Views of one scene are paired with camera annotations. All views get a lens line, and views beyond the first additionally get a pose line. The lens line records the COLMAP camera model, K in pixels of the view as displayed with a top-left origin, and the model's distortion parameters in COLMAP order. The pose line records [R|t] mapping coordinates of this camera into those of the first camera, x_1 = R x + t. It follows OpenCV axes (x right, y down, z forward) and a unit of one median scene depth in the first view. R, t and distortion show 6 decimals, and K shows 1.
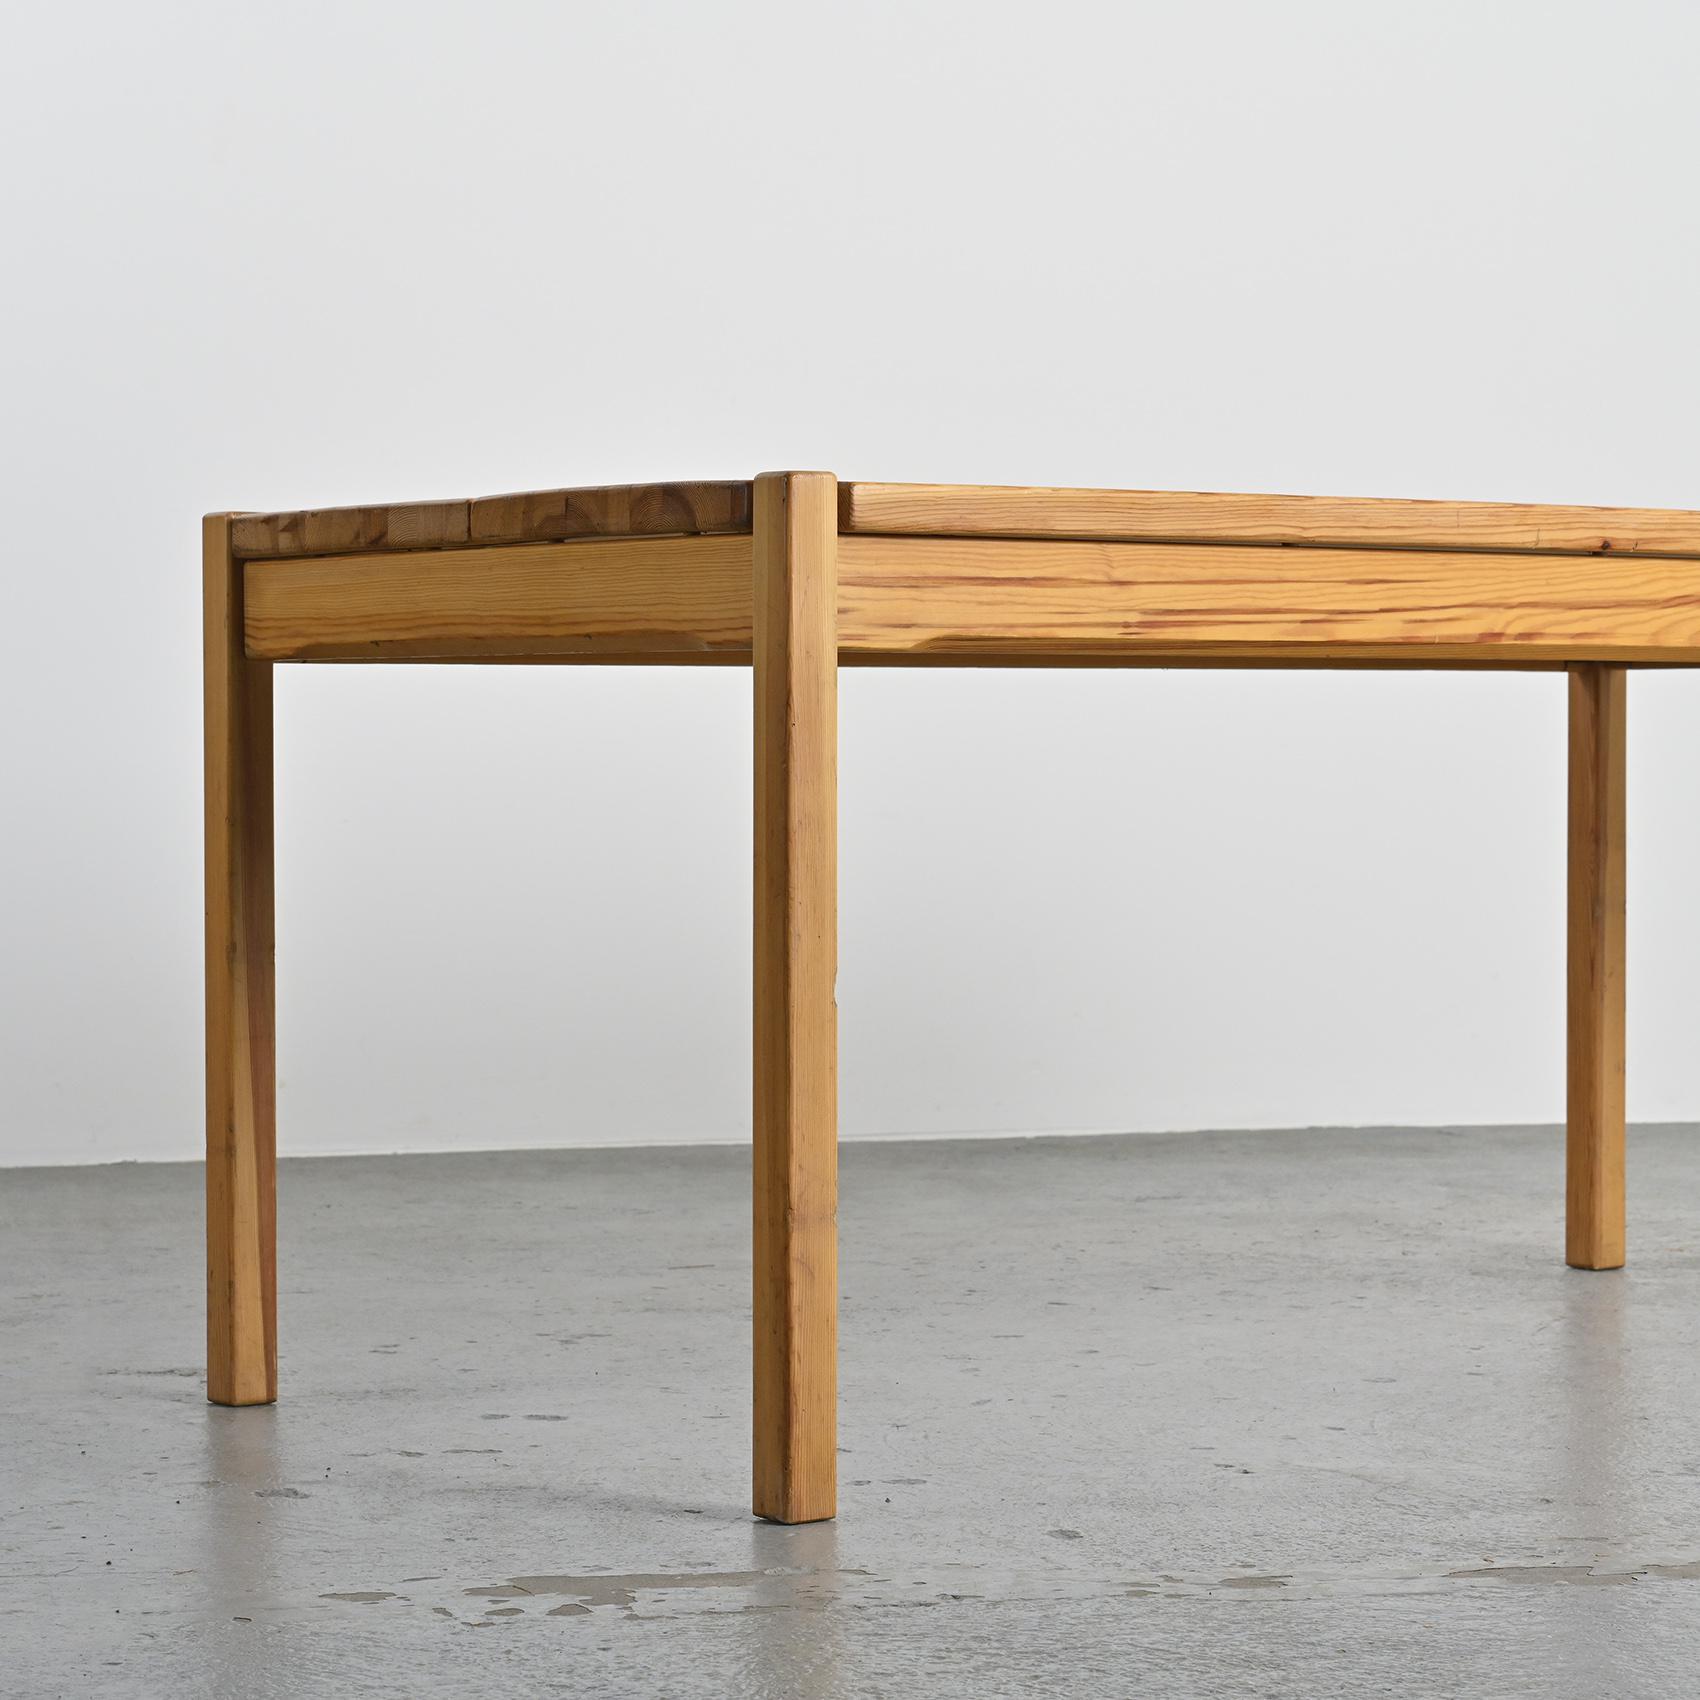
lens RADIAL K [[5016.6, 0, 850.0], [0, 5016.6, 850.0], [0, 0, 1]] dist [0.012533, -0.067335]
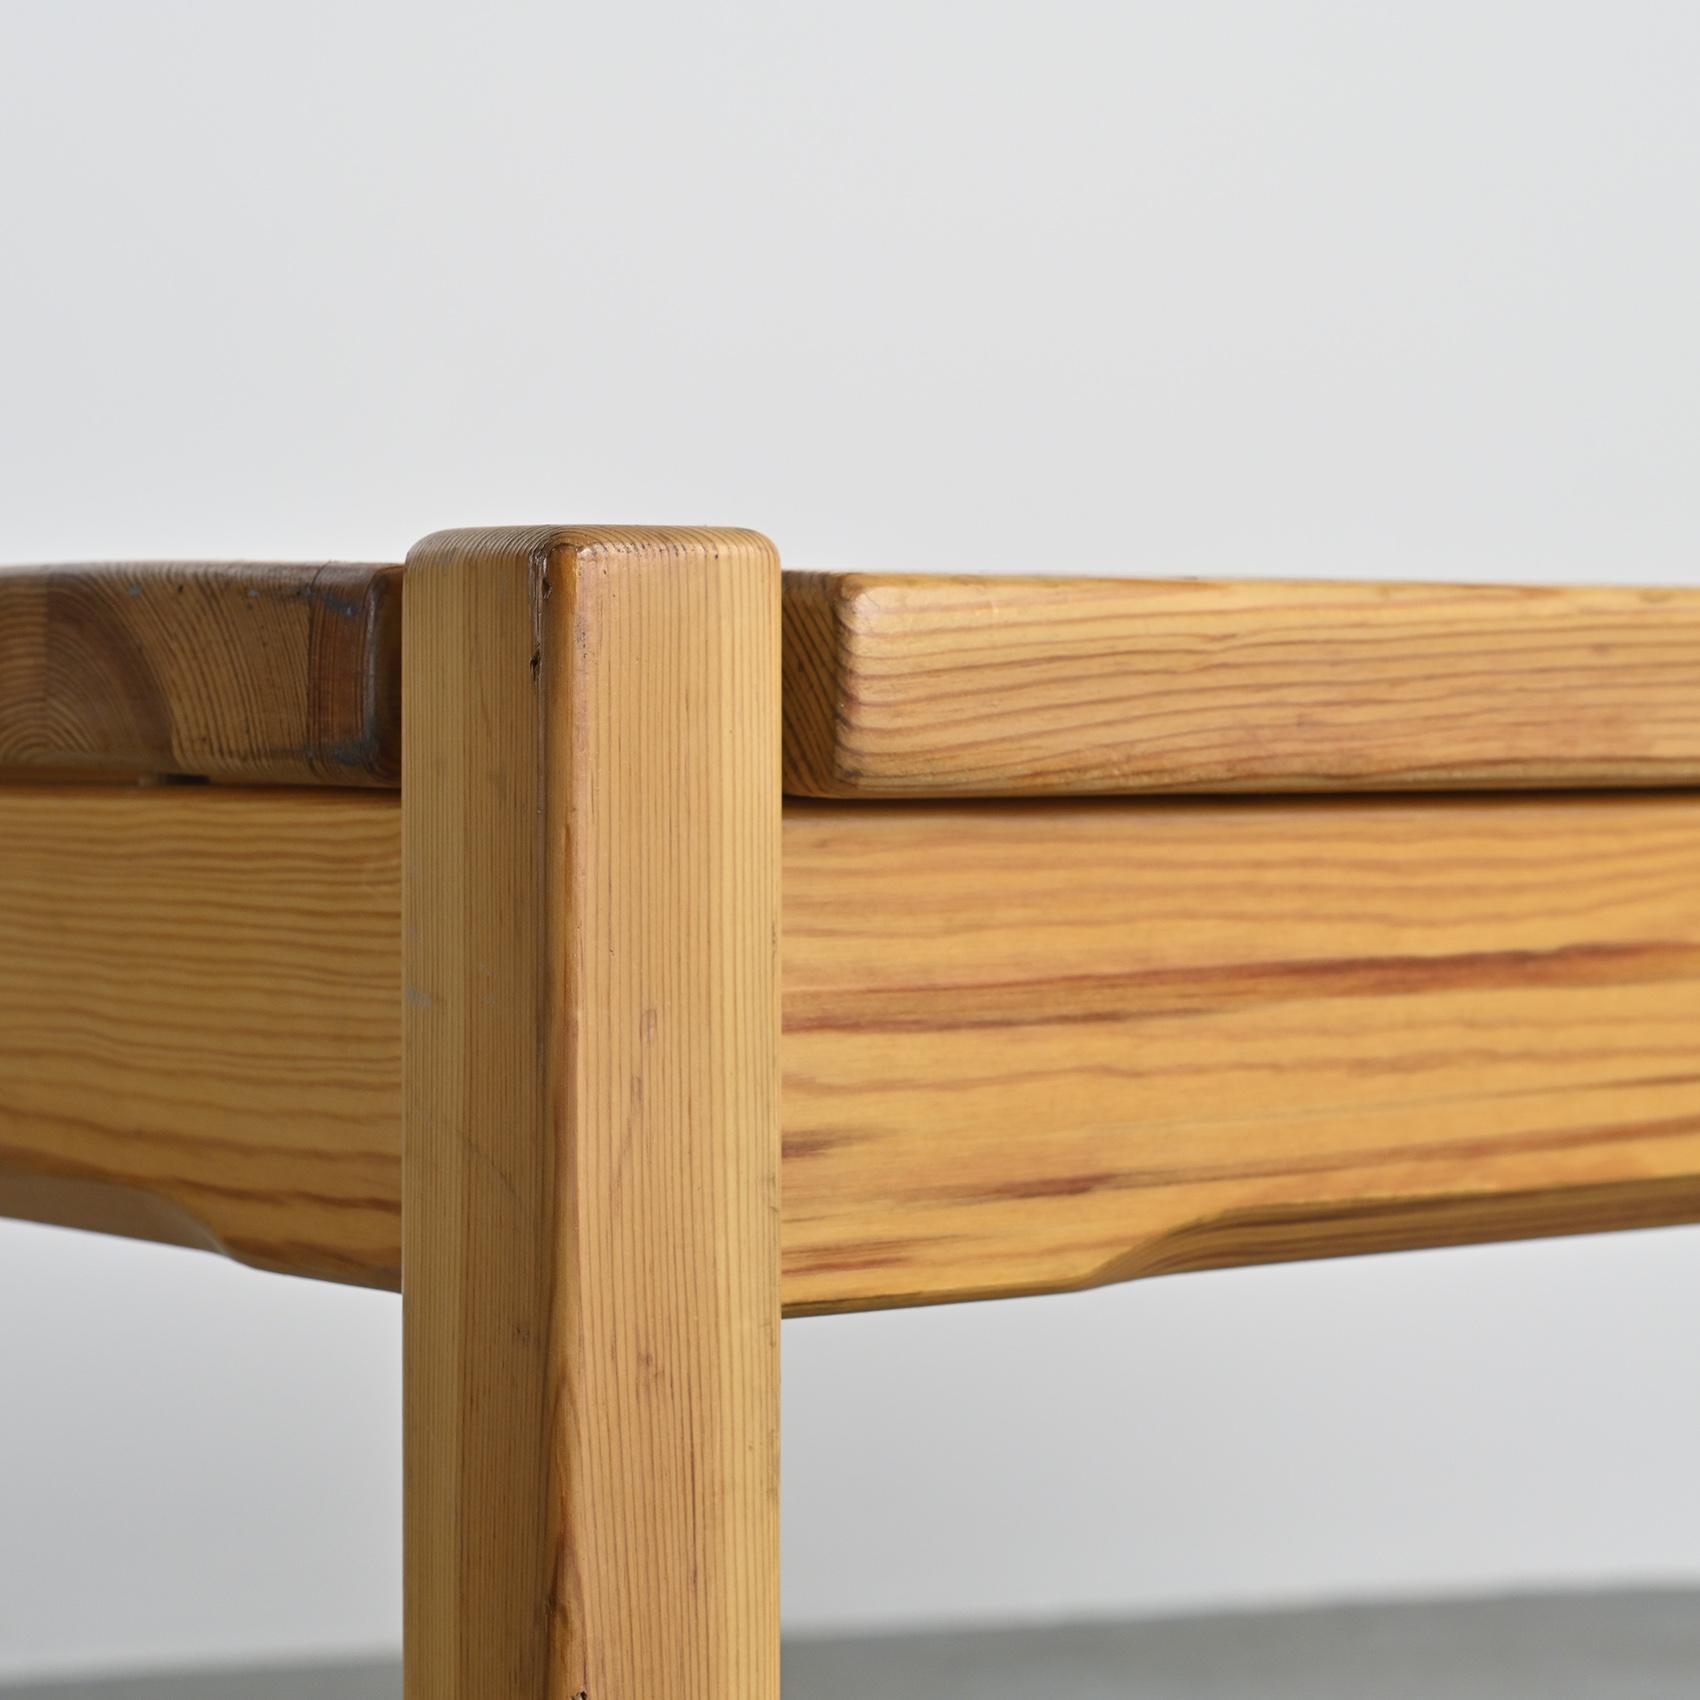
lens RADIAL K [[5016.6, 0, 850.0], [0, 5016.6, 850.0], [0, 0, 1]] dist [0.012533, -0.067335]
pose [[0.999603, 0.000004, 0.028179, -0.005661], [-0.000012, 1.000000, 0.000292, -0.060453], [-0.028179, -0.000292, 0.999603, 0.767928]]
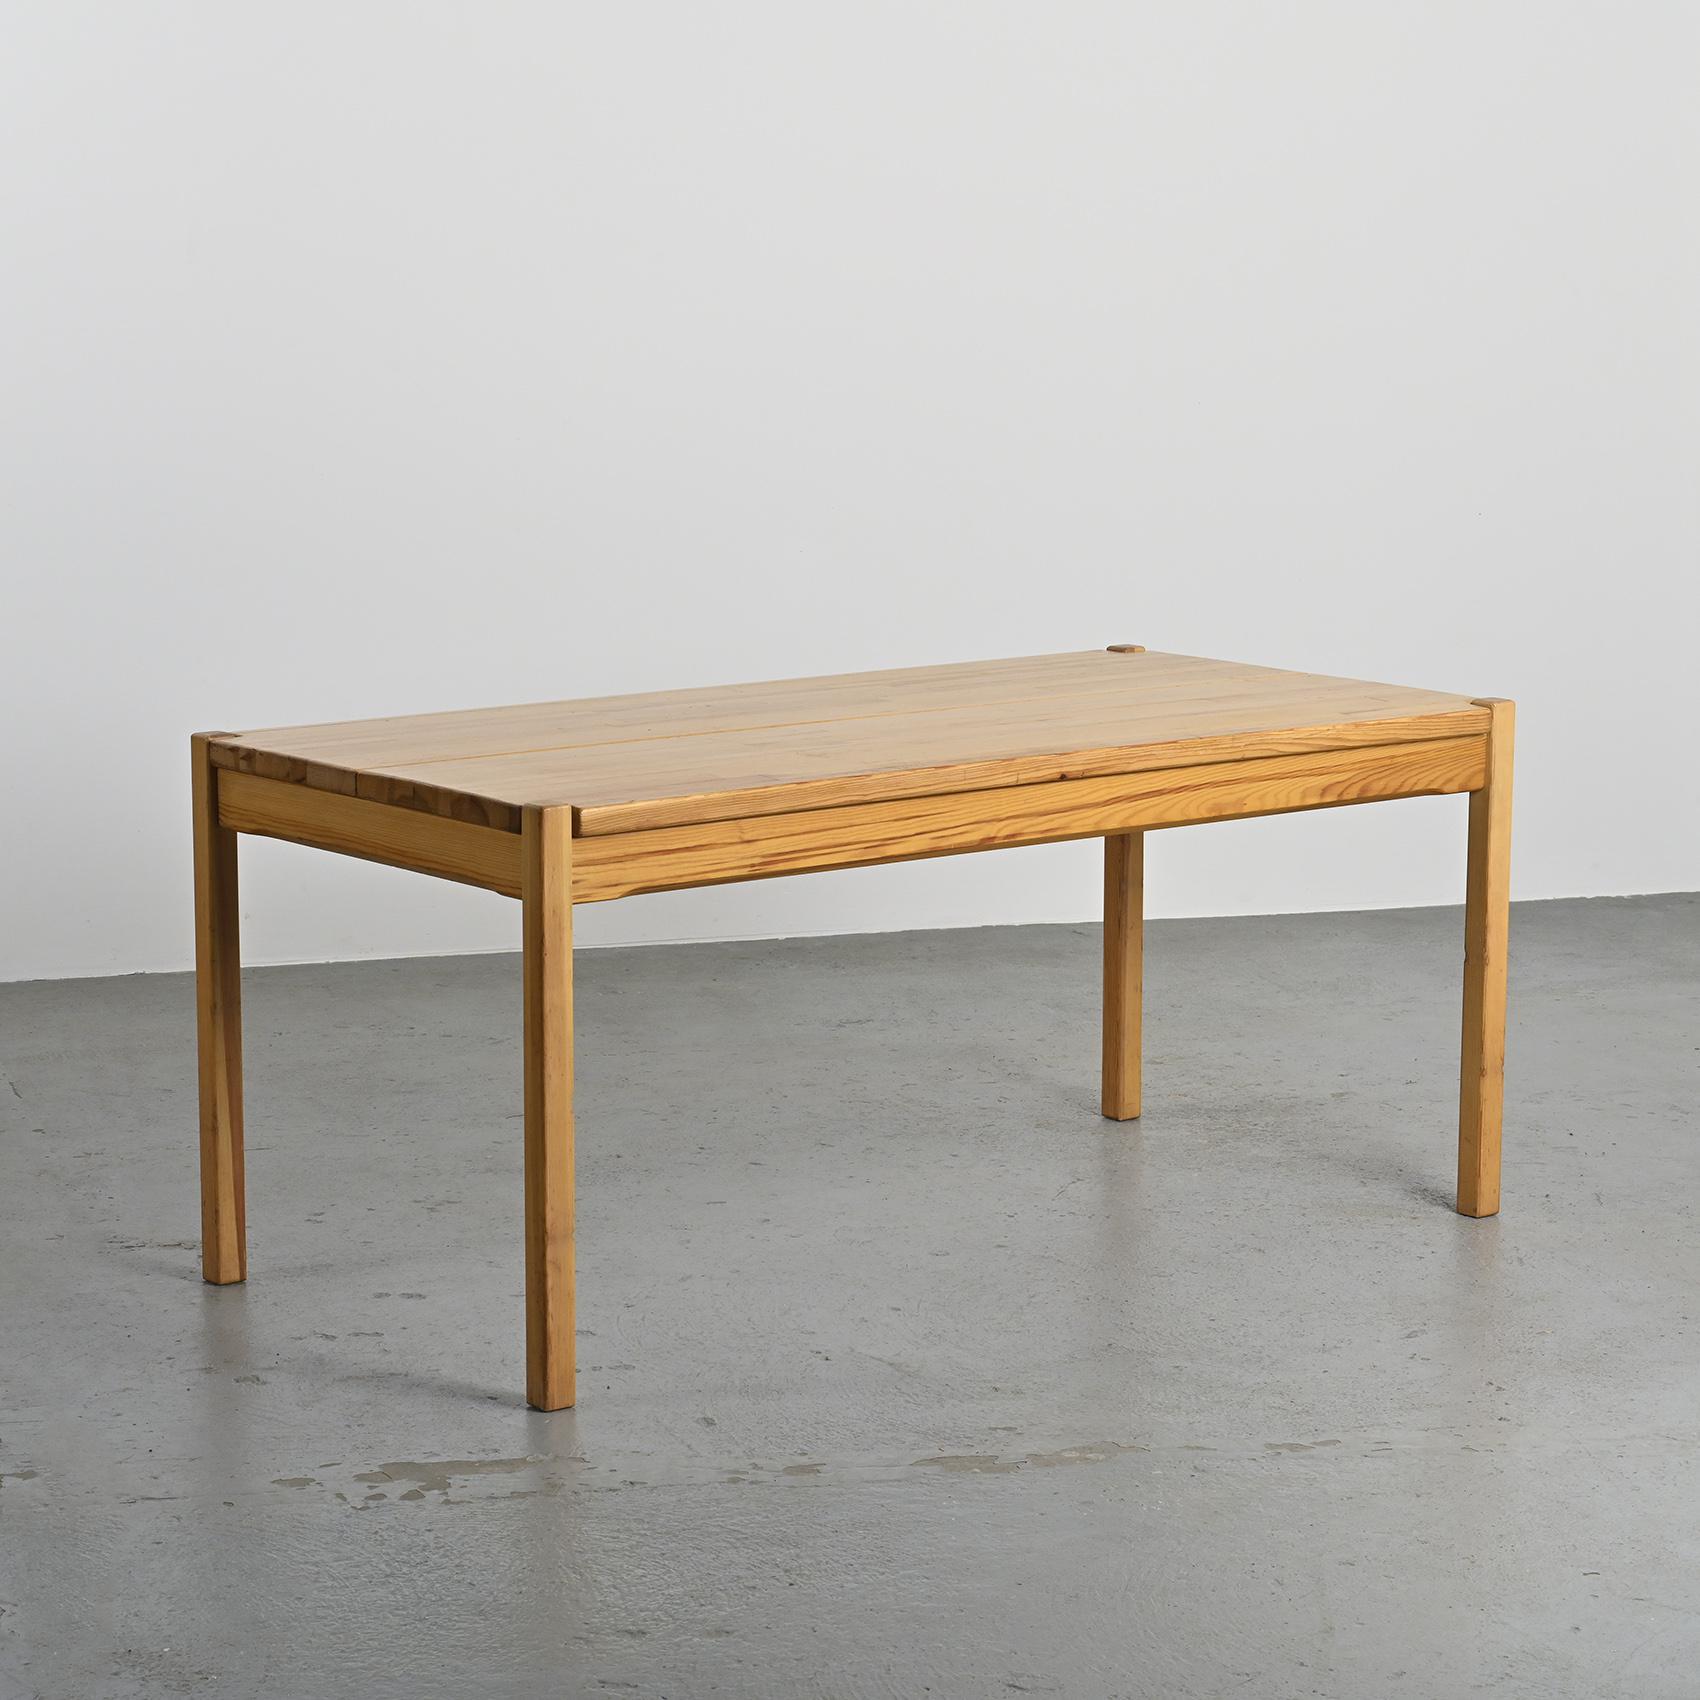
lens RADIAL K [[4718.8, 0, 850.0], [0, 4718.8, 850.0], [0, 0, 1]] dist [0.022321, 0.438139]
pose [[0.999904, -0.000077, 0.013851, 0.068106], [-0.001797, 0.990811, 0.135239, -0.270364], [-0.013734, -0.135251, 0.990716, -0.564978]]
